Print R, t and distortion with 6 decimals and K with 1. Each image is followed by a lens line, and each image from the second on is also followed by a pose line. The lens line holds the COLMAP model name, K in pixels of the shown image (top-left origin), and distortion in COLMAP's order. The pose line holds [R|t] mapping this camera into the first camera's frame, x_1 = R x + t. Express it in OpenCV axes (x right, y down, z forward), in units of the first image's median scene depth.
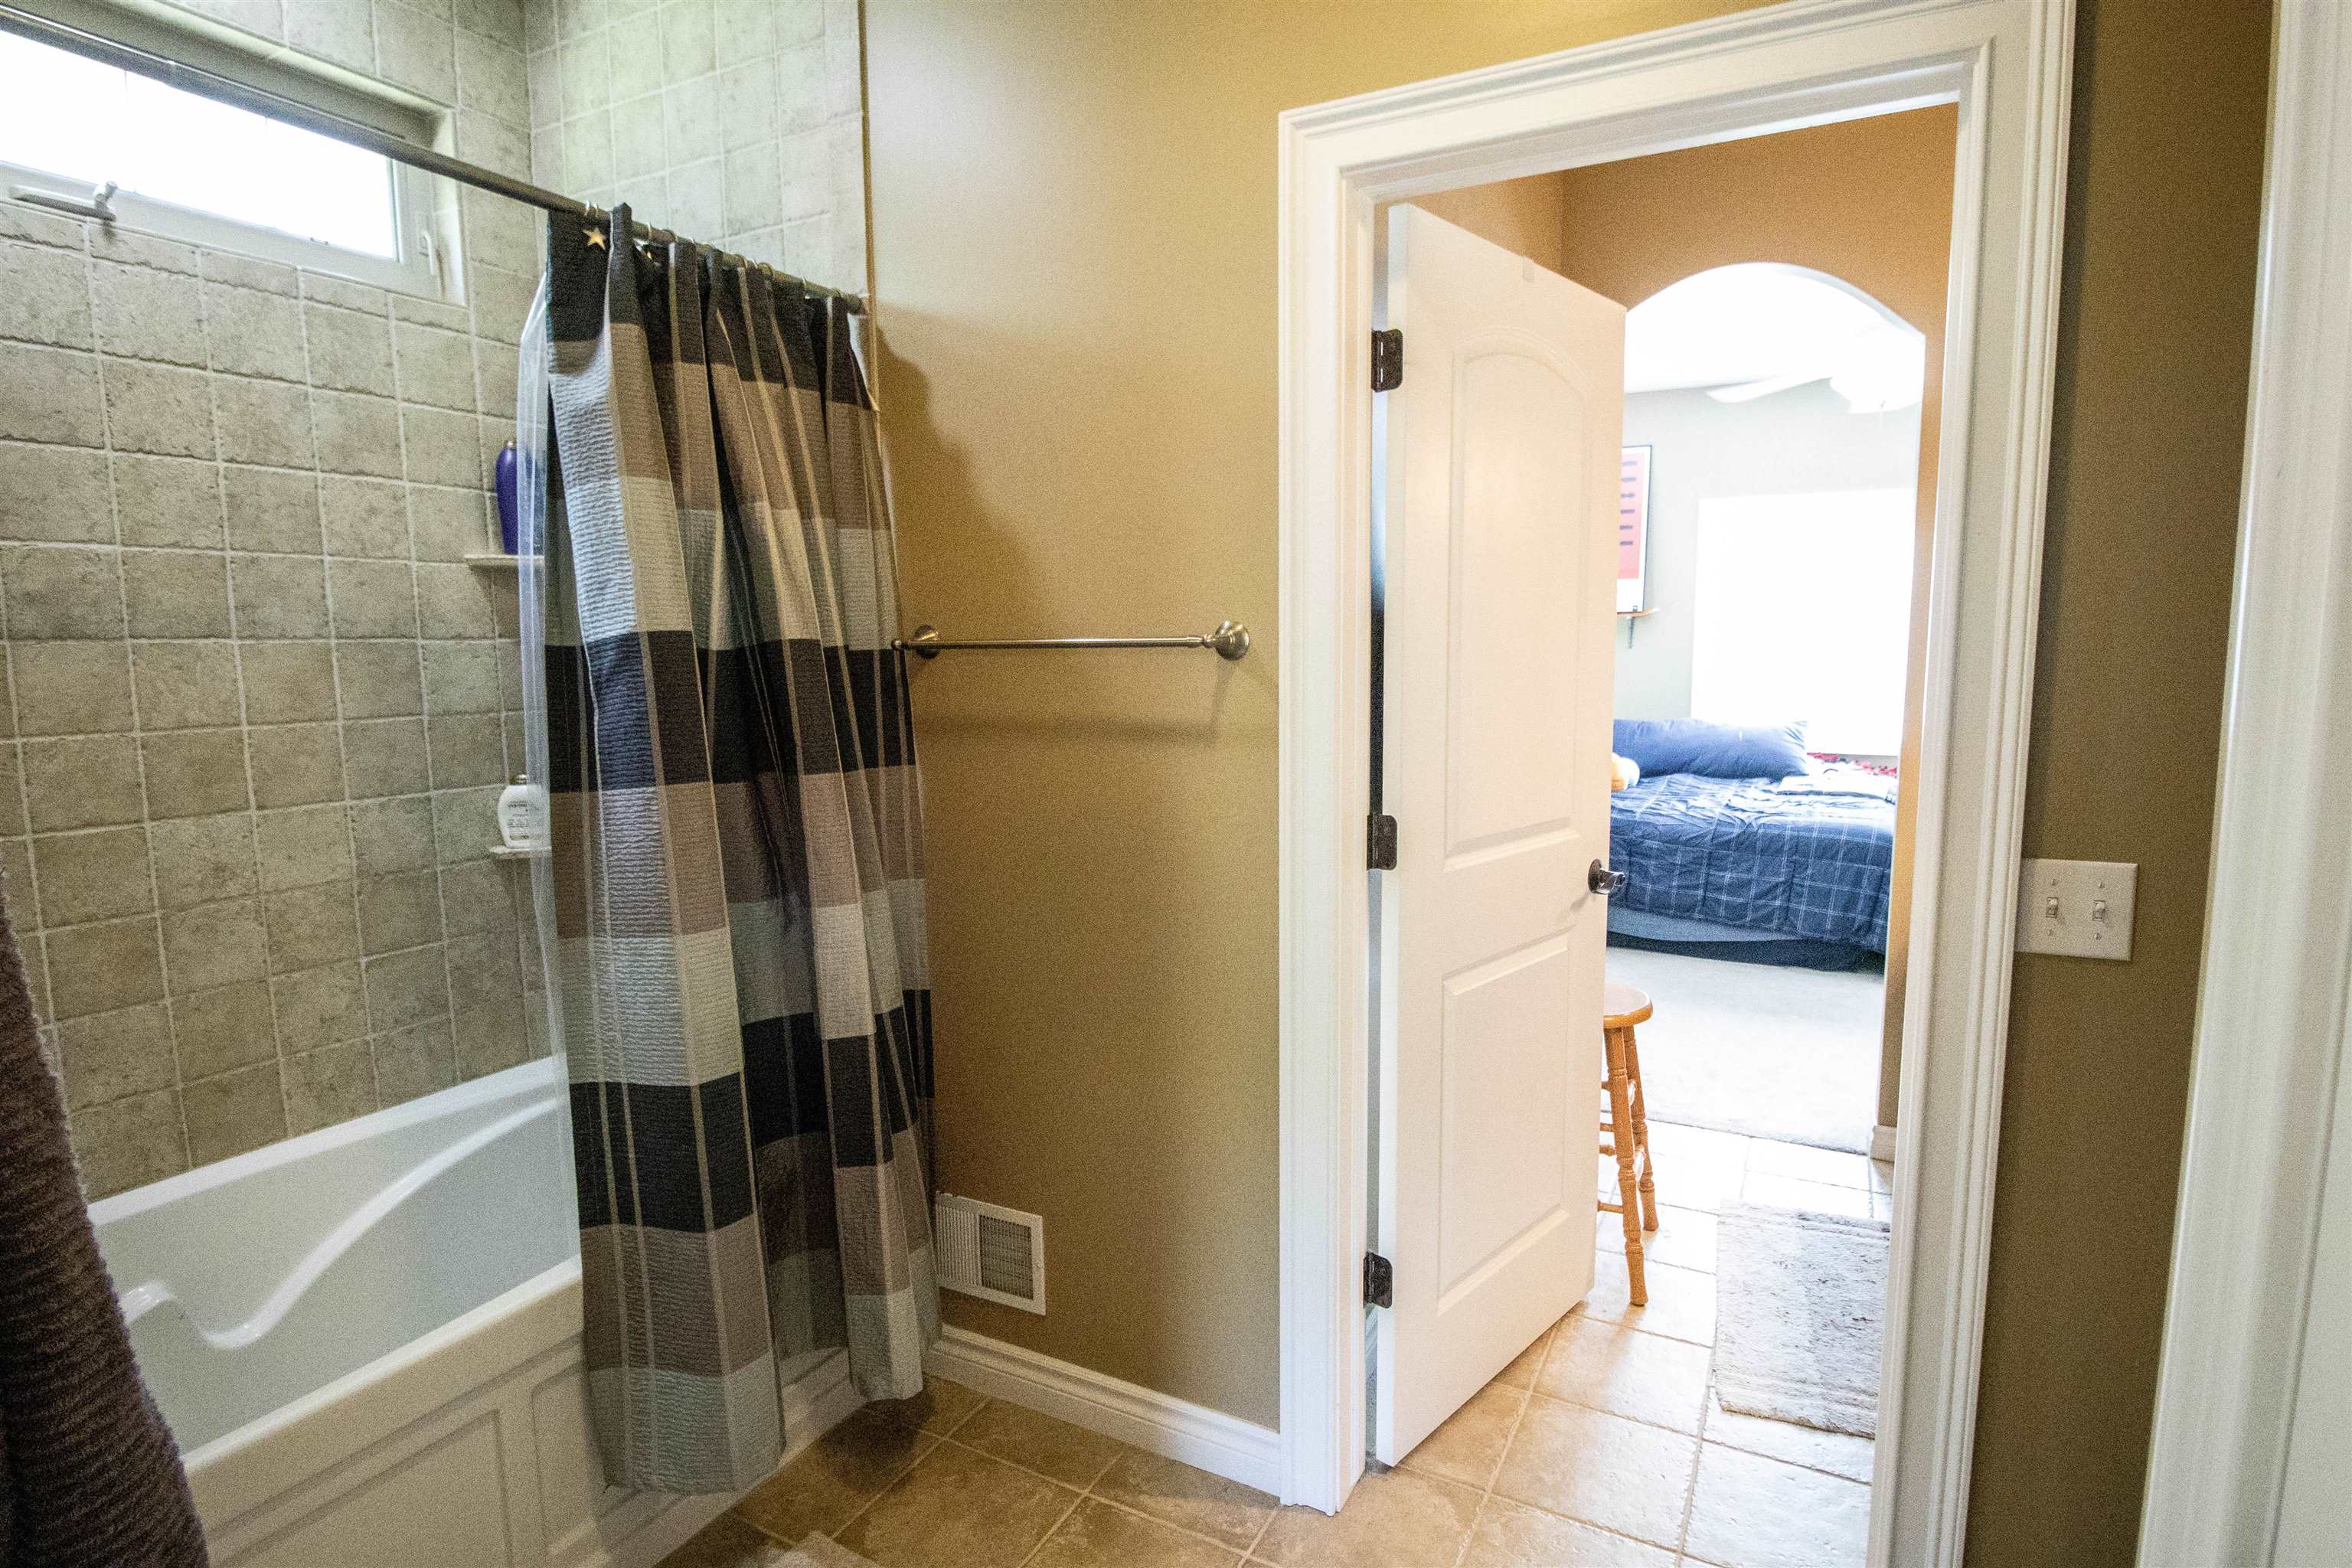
lens RADIAL K [[1114.3, 0, 1197.7], [0, 1114.3, 785.0], [0, 0, 1]] dist [0.000707, -0.015756]
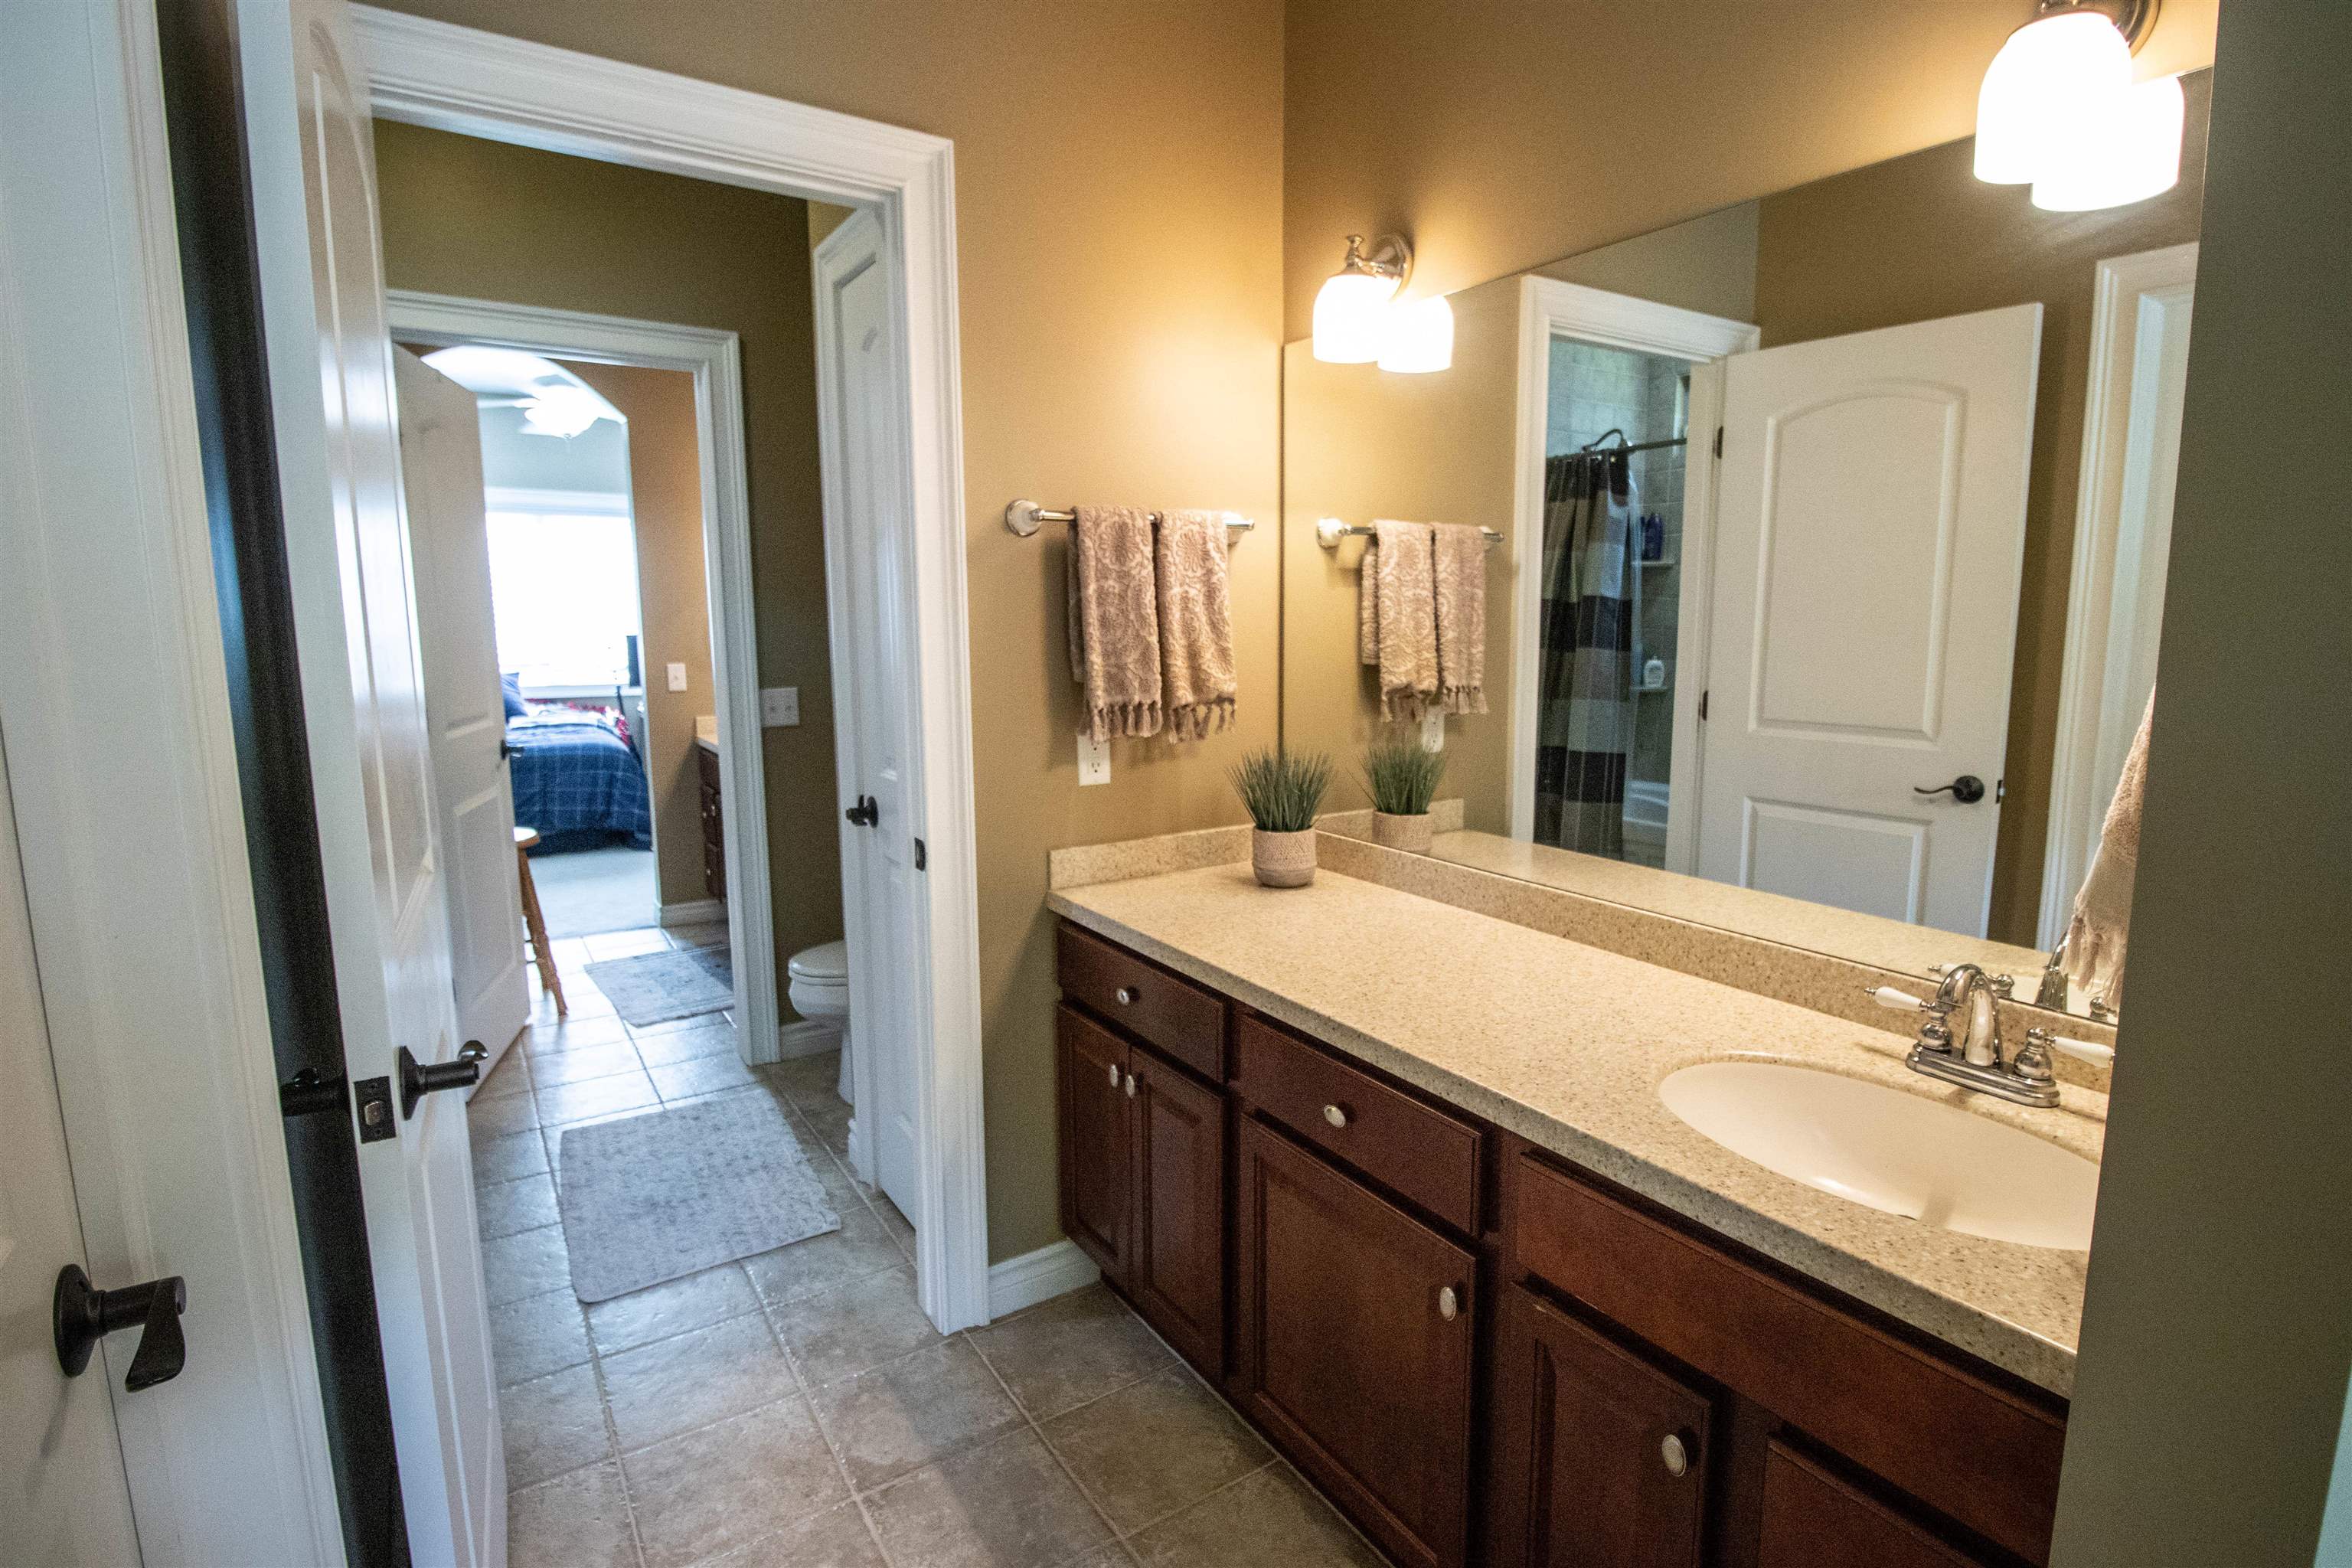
lens RADIAL K [[1114.3, 0, 1197.7], [0, 1114.3, 785.0], [0, 0, 1]] dist [0.000707, -0.015756]
pose [[0.441760, -0.108520, 0.890546, -0.297756], [0.088015, 0.993111, 0.077358, 0.049370], [-0.892805, 0.044208, 0.448268, -0.273852]]
